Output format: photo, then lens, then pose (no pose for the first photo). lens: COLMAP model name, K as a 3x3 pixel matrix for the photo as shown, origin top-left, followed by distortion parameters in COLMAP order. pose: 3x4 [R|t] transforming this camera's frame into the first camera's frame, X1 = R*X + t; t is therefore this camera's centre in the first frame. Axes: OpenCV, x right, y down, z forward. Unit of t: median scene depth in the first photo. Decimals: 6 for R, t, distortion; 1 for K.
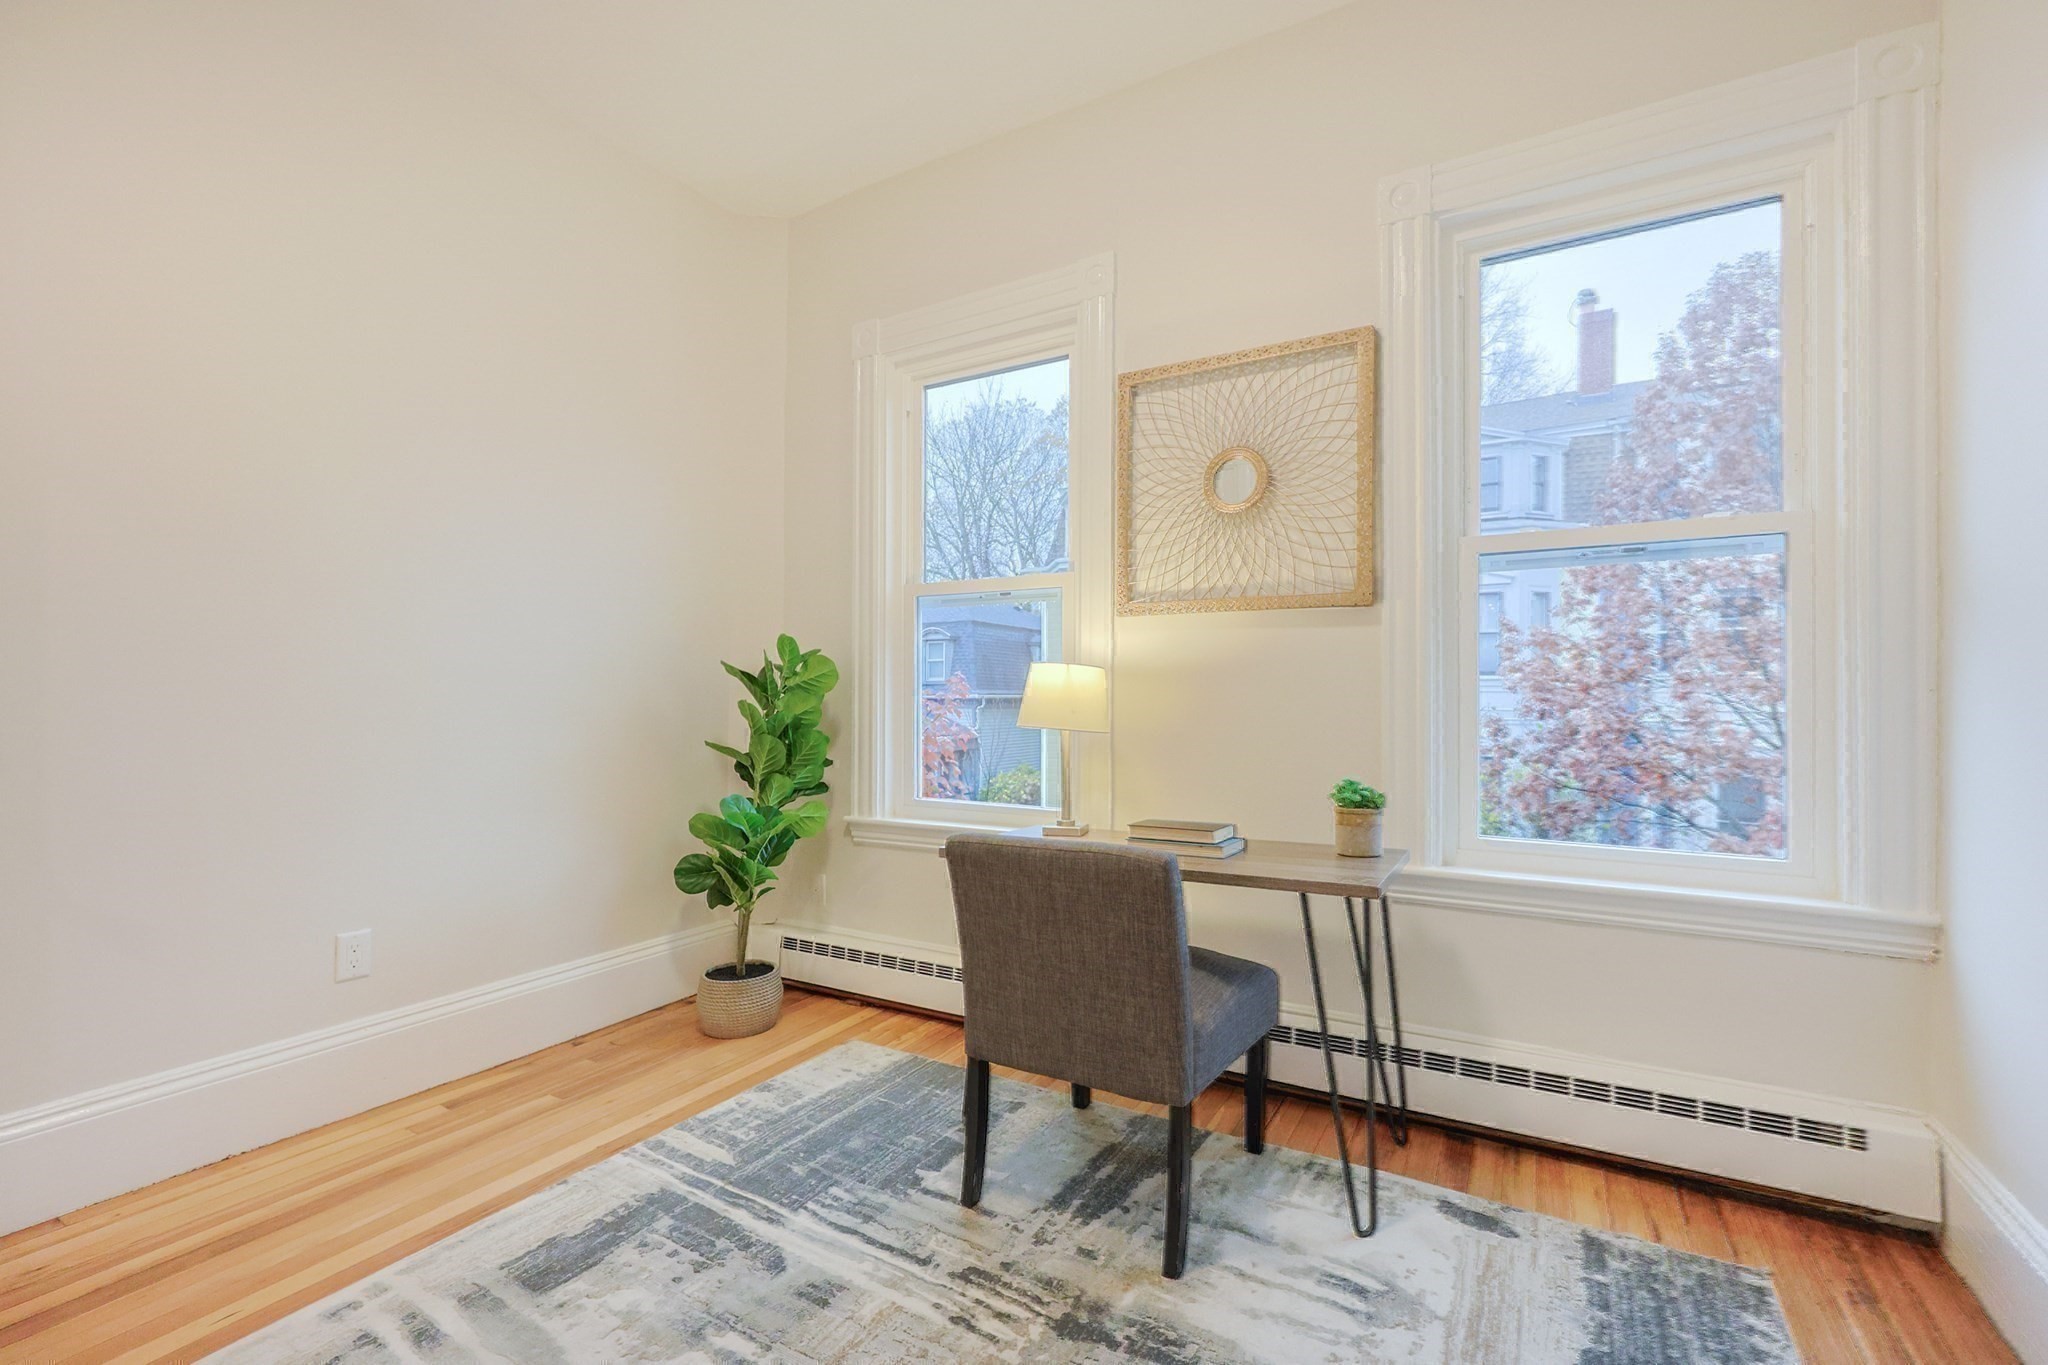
lens RADIAL K [[898.9, 0, 1014.7], [0, 898.9, 682.5], [0, 0, 1]] dist [-0.003343, -0.000132]
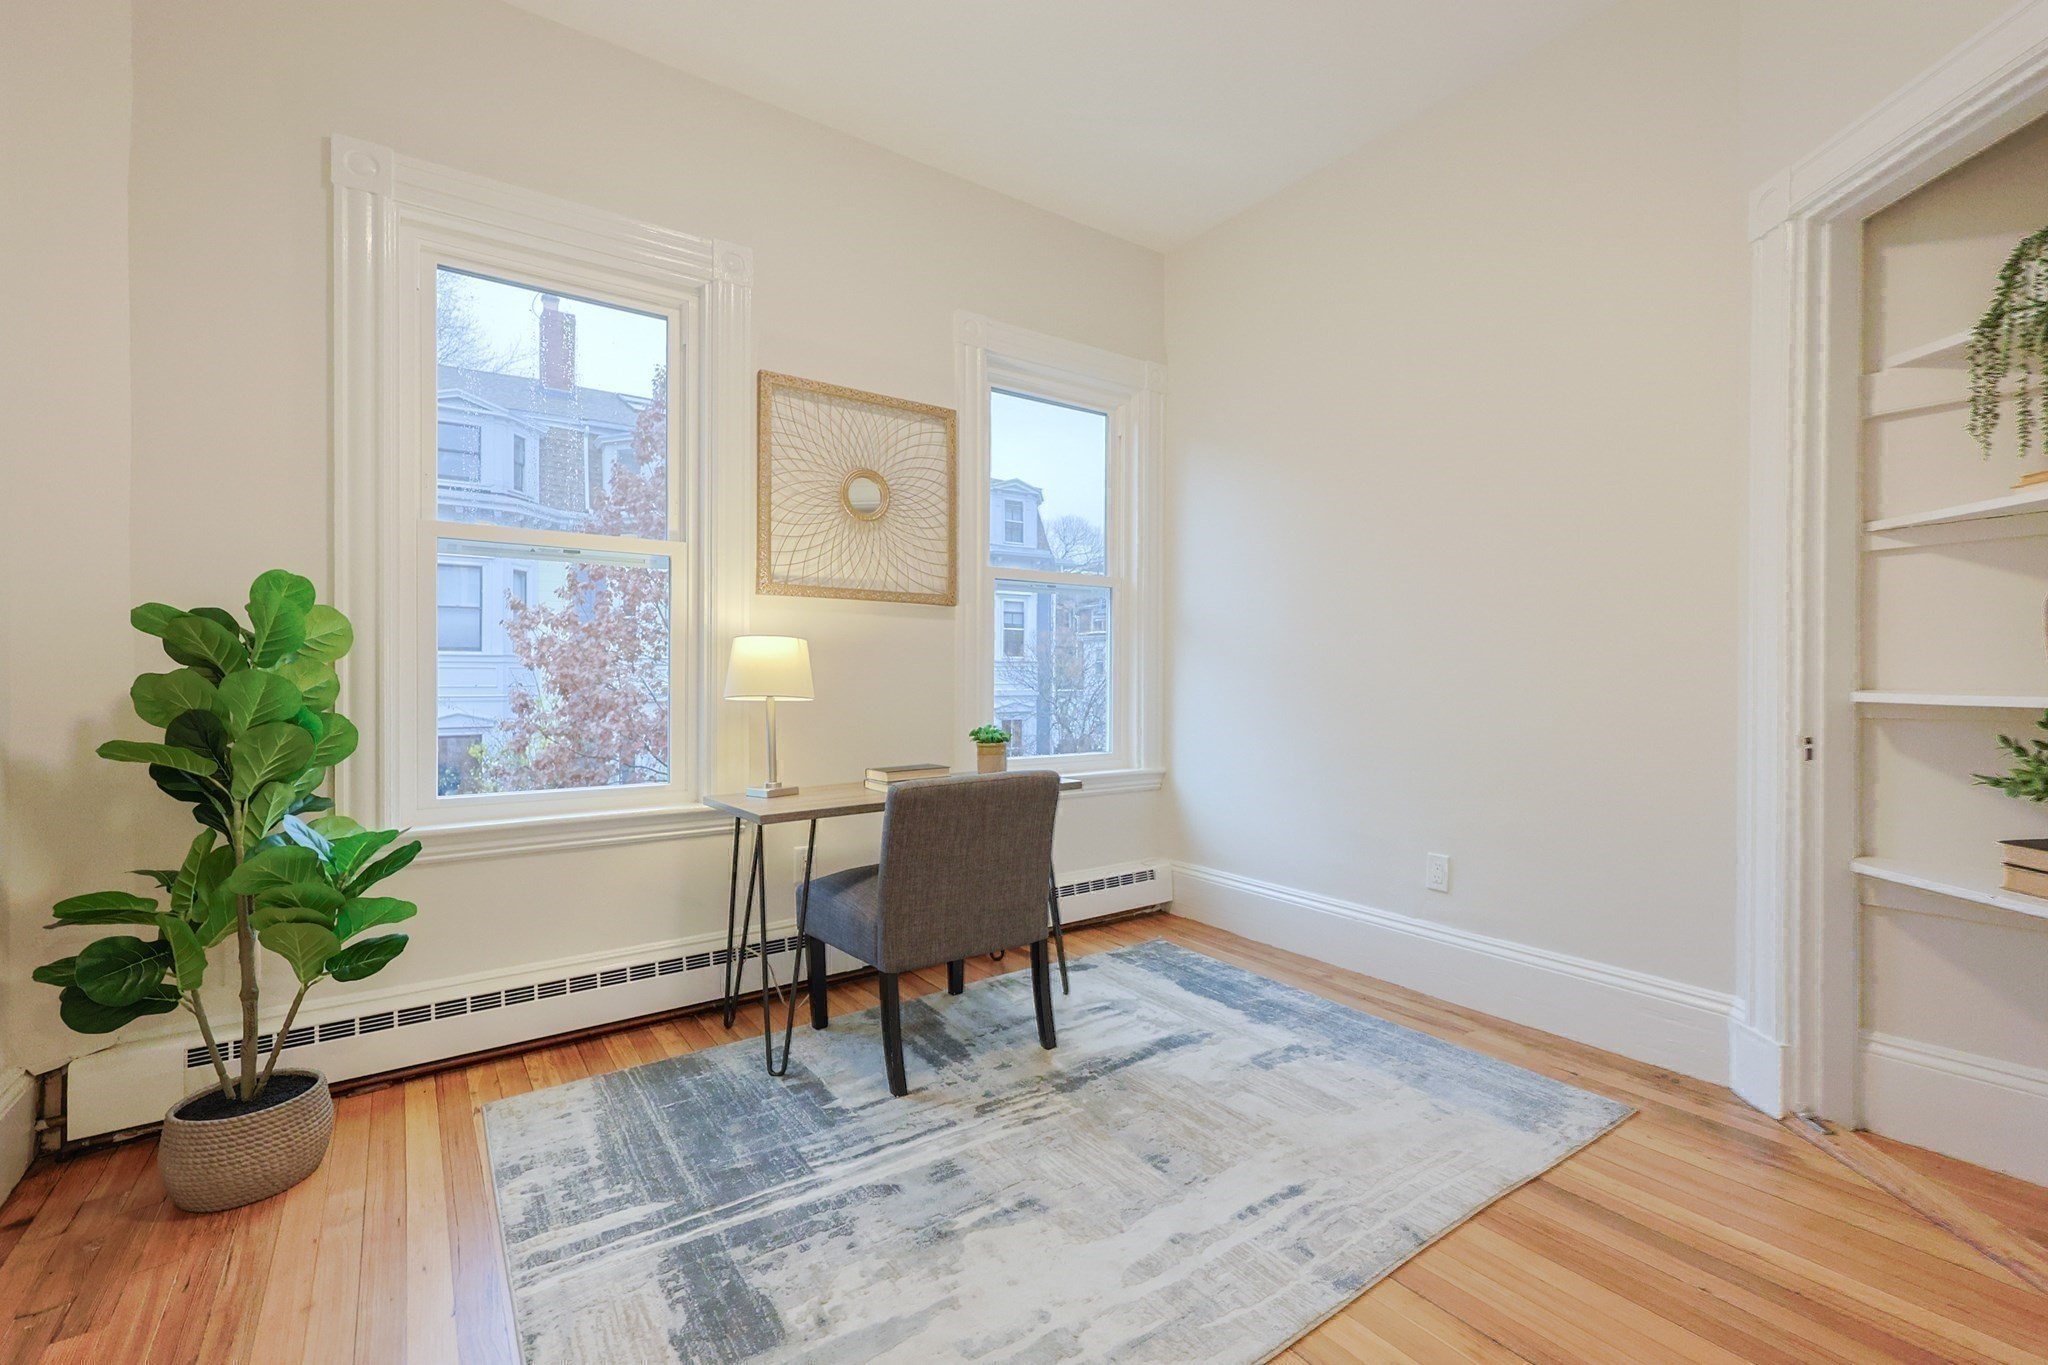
lens RADIAL K [[883.2, 0, 1077.4], [0, 883.2, 676.0], [0, 0, 1]] dist [-0.001147, -0.000333]
pose [[0.370603, -0.000361, 0.928791, -1.025391], [-0.016134, 0.999847, 0.006827, 0.016155], [-0.928651, -0.017515, 0.370541, 0.352449]]
